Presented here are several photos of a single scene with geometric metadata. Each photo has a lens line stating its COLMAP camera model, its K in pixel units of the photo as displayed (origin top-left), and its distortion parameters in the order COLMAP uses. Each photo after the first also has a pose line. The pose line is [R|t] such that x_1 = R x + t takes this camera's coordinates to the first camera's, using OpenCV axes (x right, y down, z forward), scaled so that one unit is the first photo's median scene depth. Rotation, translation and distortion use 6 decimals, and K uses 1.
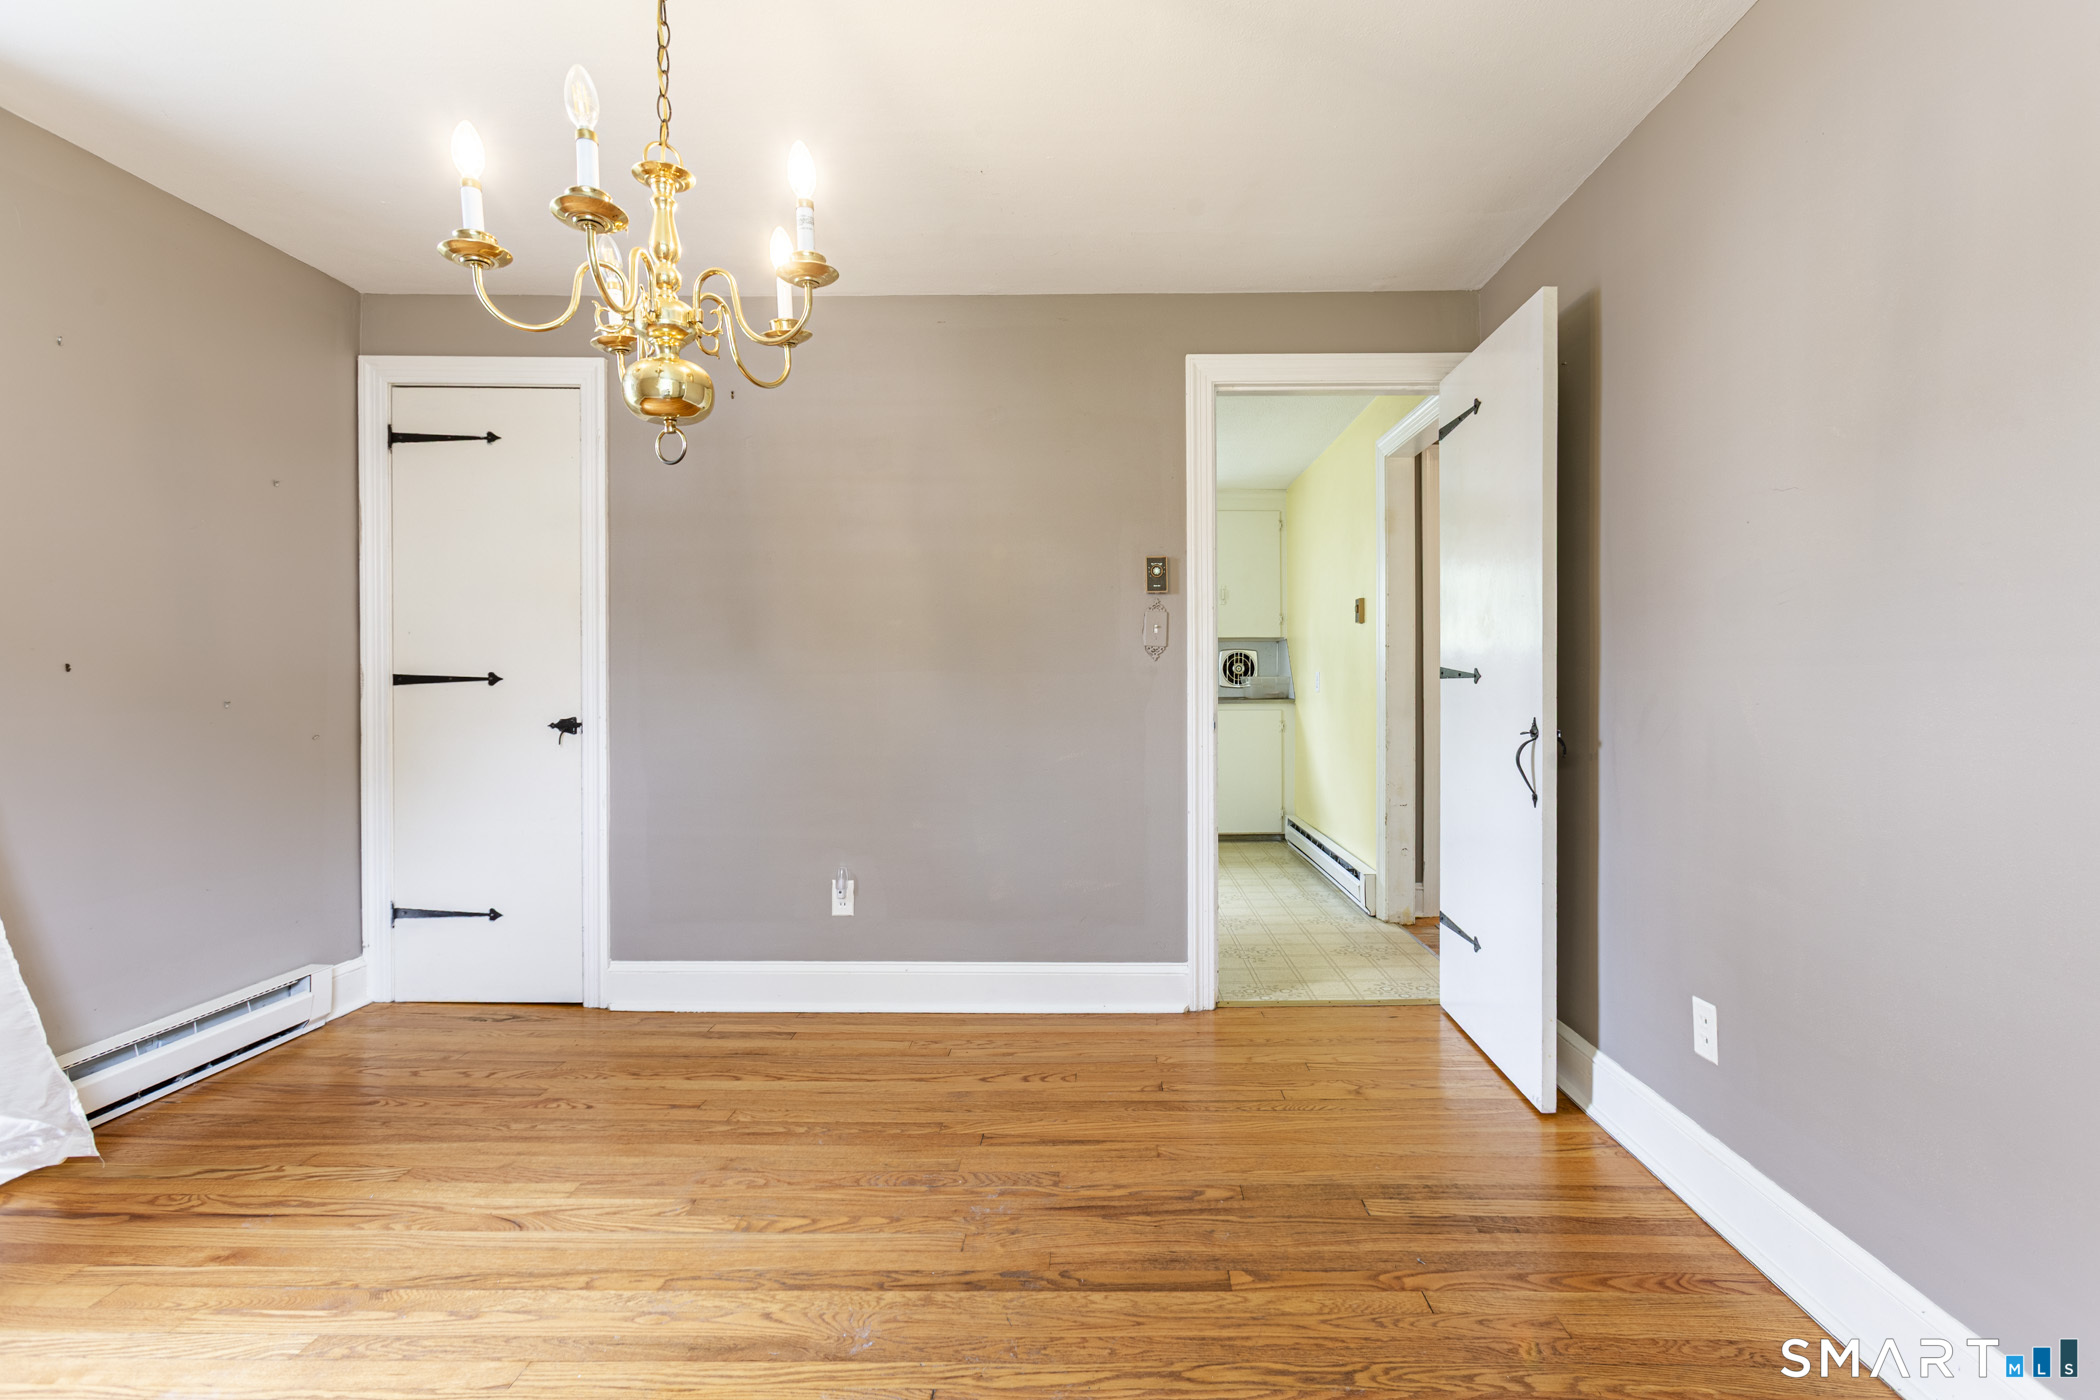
lens RADIAL K [[940.5, 0, 1095.4], [0, 940.5, 682.8], [0, 0, 1]] dist [-0.016333, 0.008281]
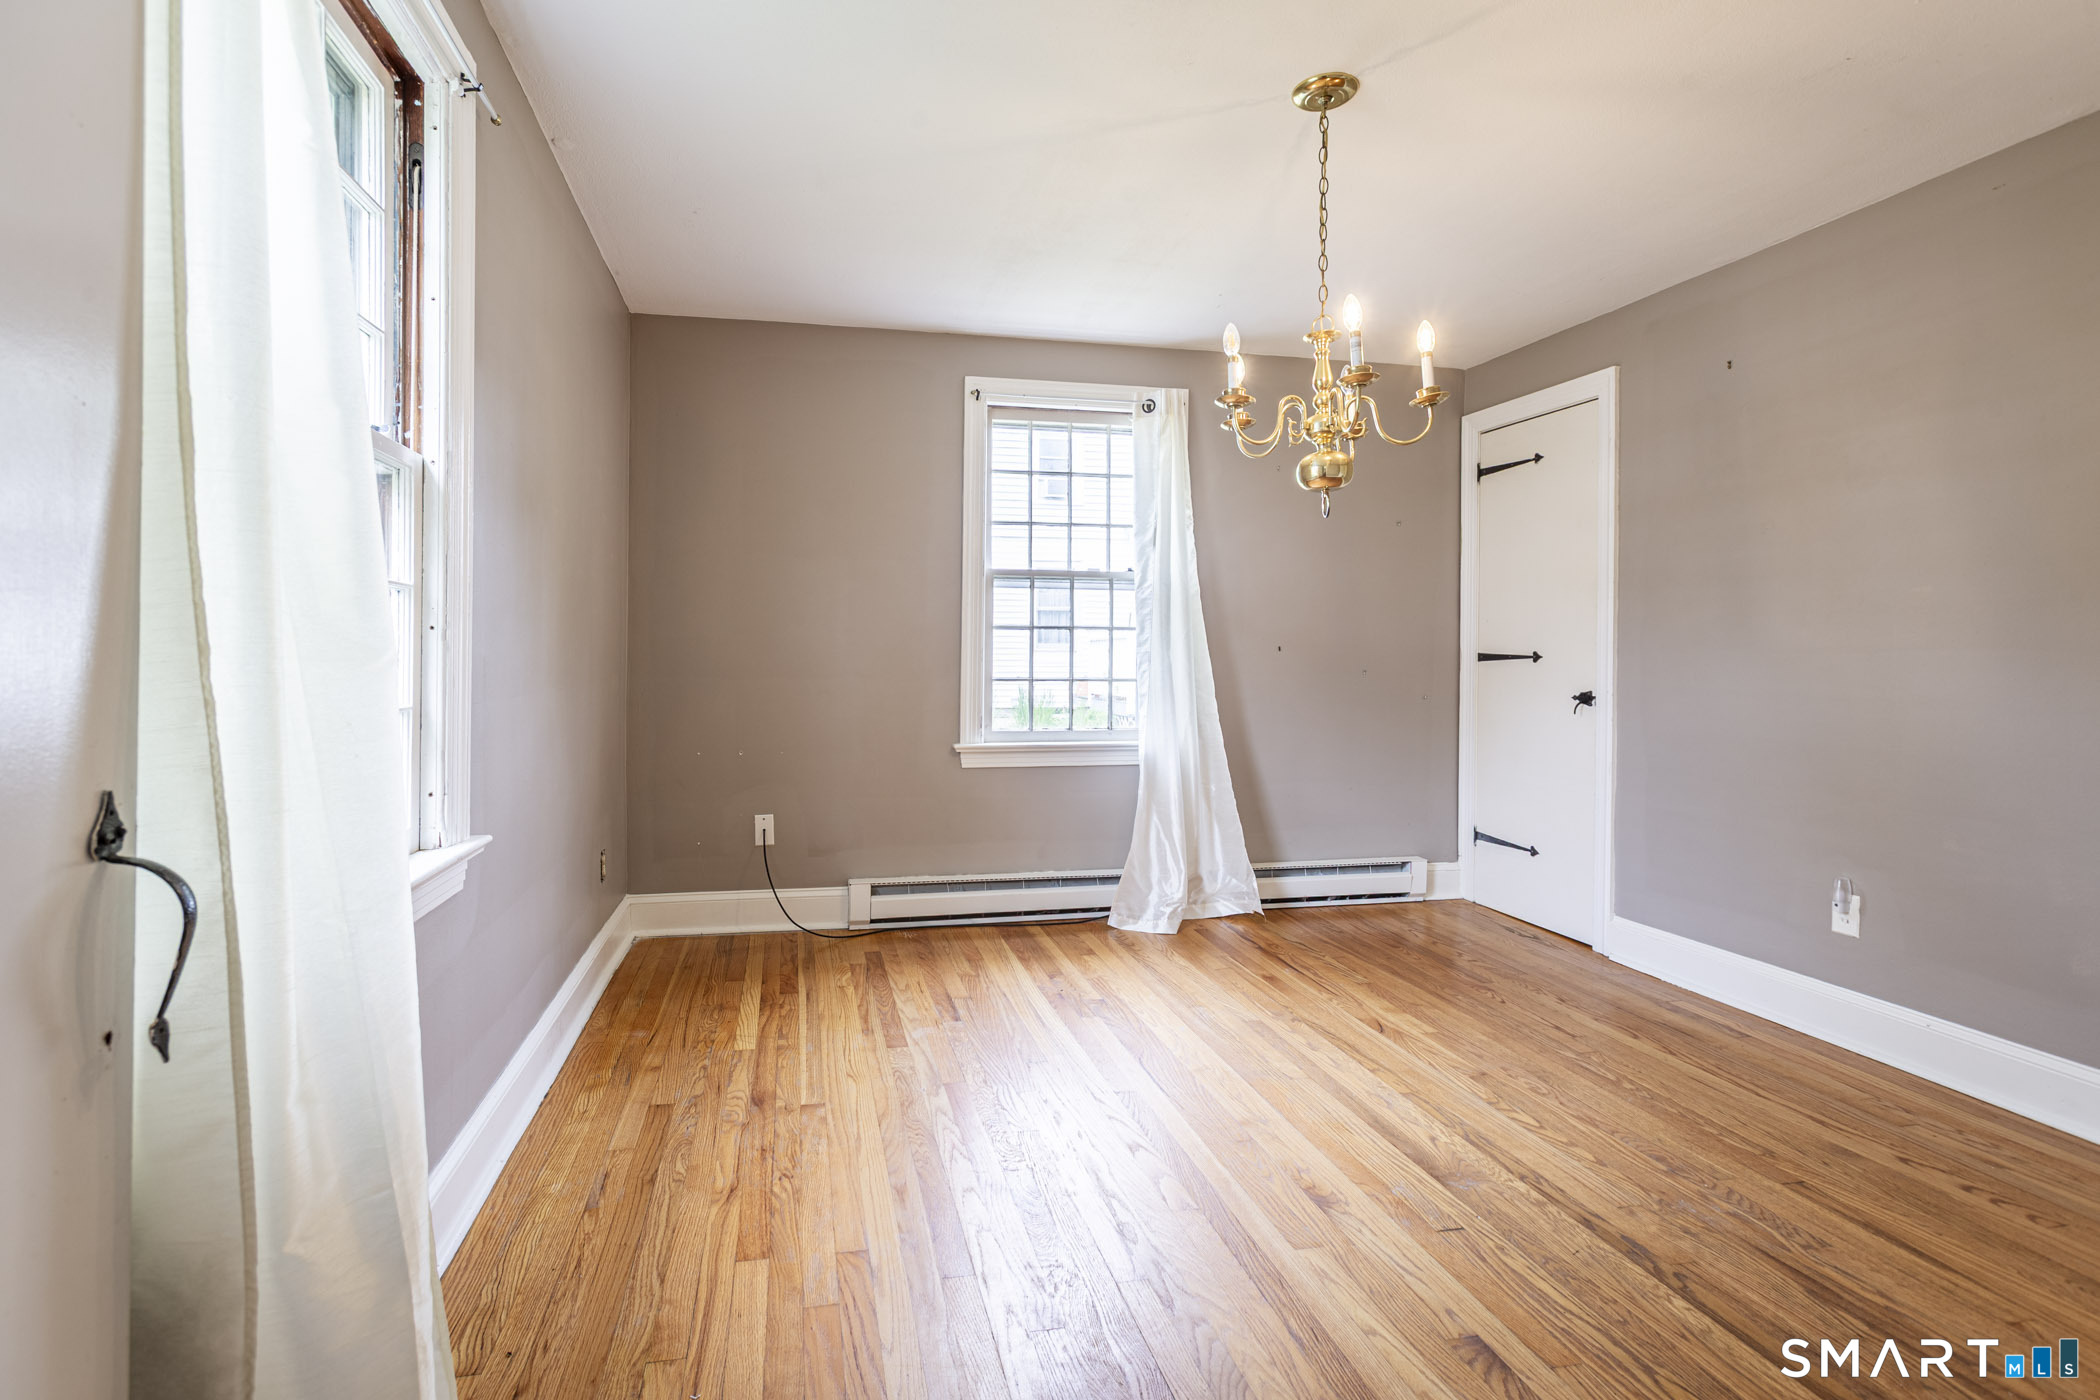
lens RADIAL K [[1017.8, 0, 999.8], [0, 1017.8, 648.8], [0, 0, 1]] dist [0.002960, 0.002214]
pose [[0.193728, -0.004894, -0.981043, 0.729650], [-0.010048, 0.999925, -0.006973, 0.002181], [0.981004, 0.011209, 0.193665, 0.088173]]
